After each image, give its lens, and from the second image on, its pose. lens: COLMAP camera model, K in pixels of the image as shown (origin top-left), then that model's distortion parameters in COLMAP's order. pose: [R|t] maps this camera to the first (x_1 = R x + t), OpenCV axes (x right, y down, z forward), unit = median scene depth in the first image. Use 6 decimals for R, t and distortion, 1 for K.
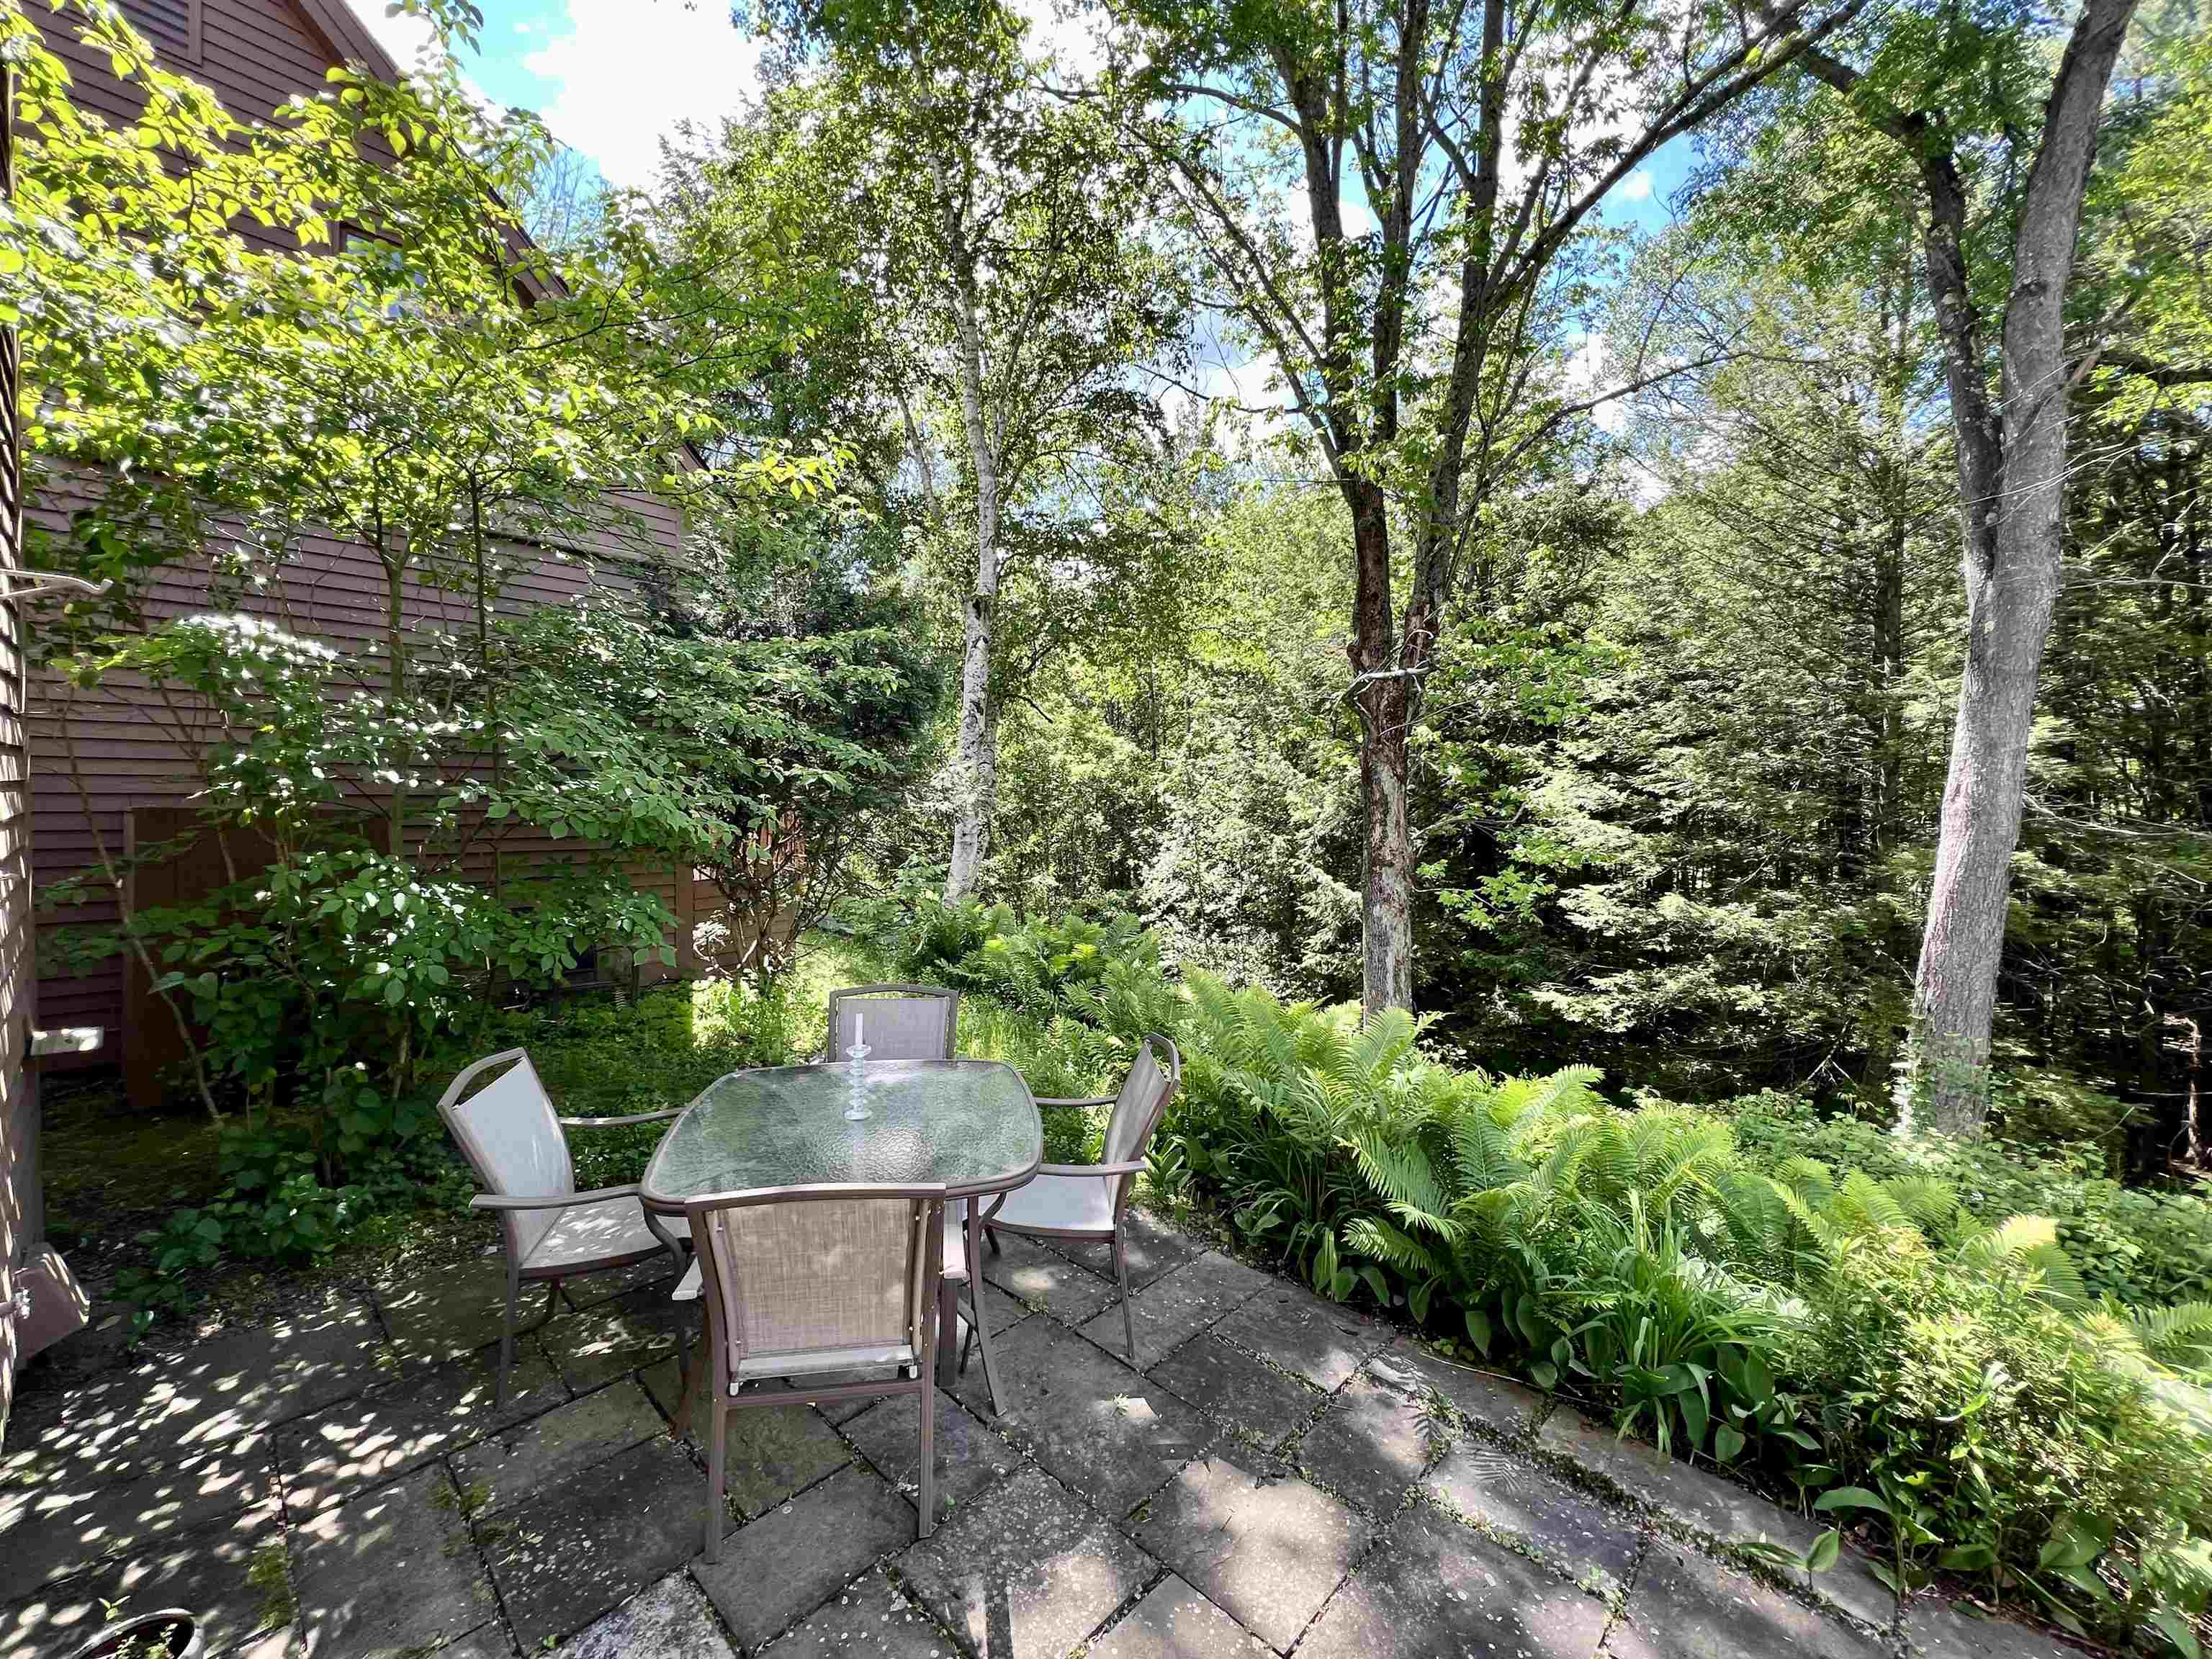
lens RADIAL K [[902.2, 0, 1104.2], [0, 902.2, 808.7], [0, 0, 1]] dist [0.033694, -0.000035]
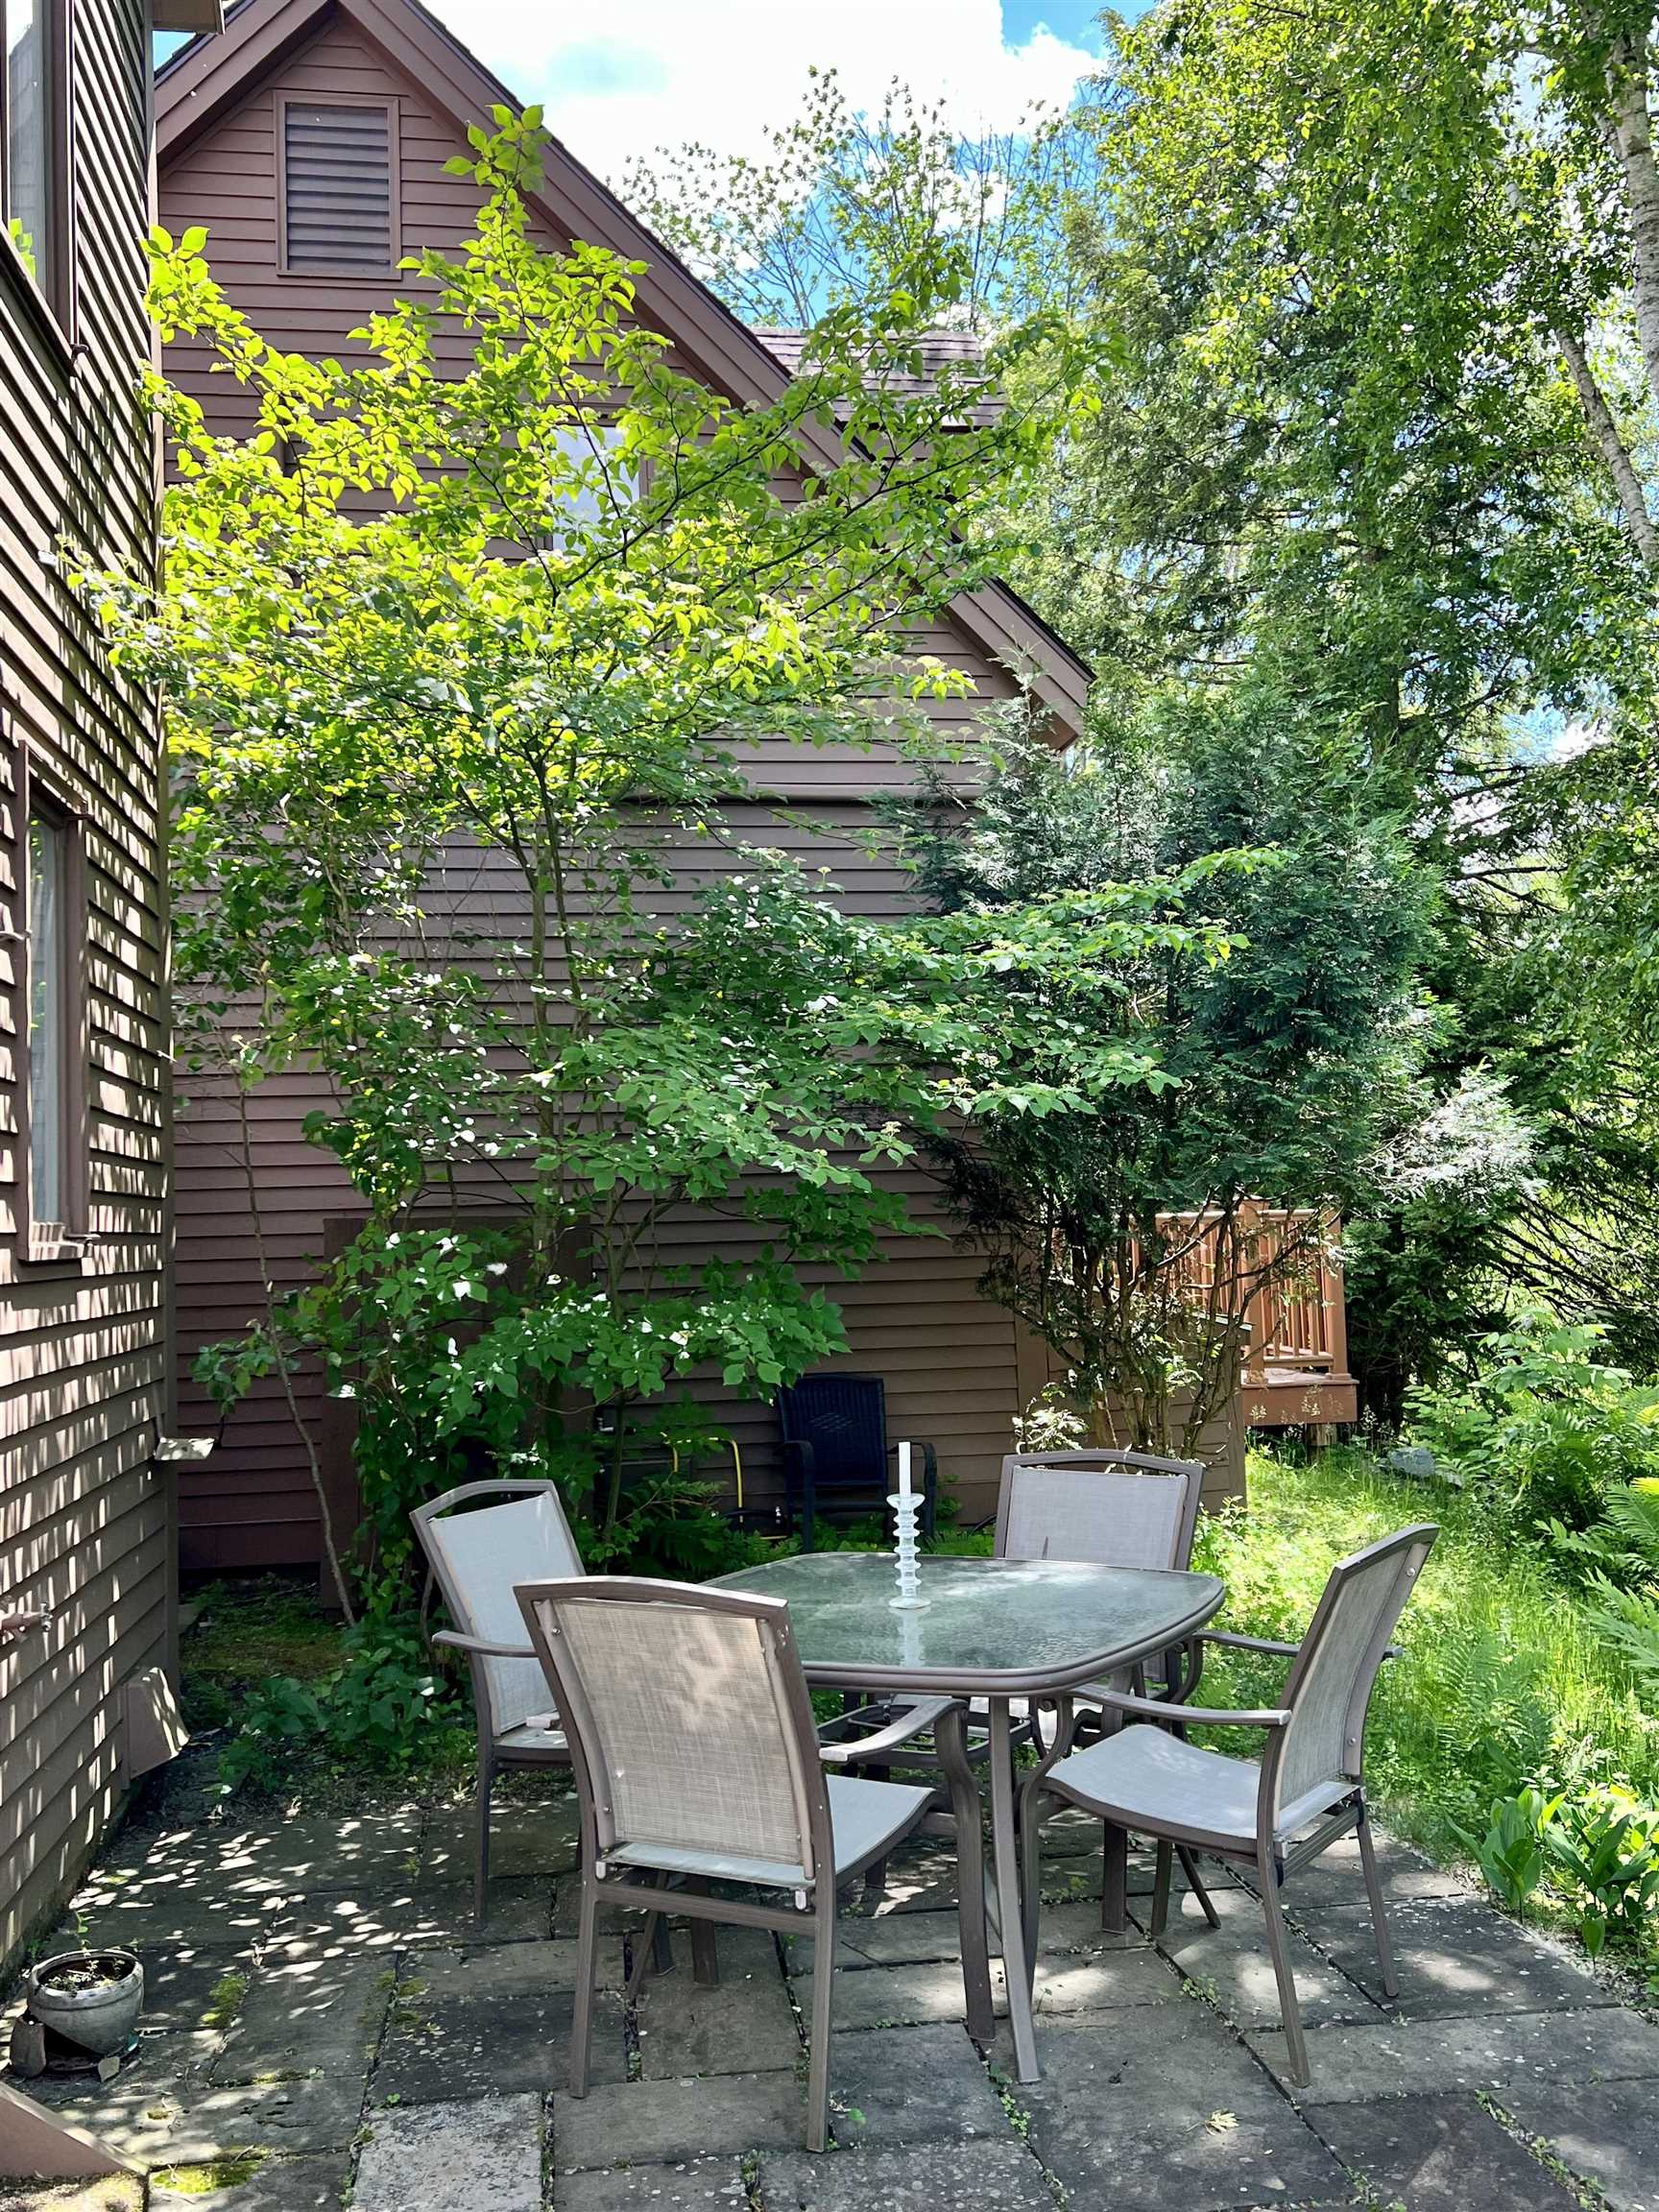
lens RADIAL K [[1994.0, 0, 829.5], [0, 1994.0, 1106.0], [0, 0, 1]] dist [0.140969, 0.003241]
pose [[0.788901, -0.079257, -0.609388, 0.643817], [0.032027, 0.995603, -0.088028, 0.122119], [0.613685, 0.049929, 0.787970, -0.190334]]
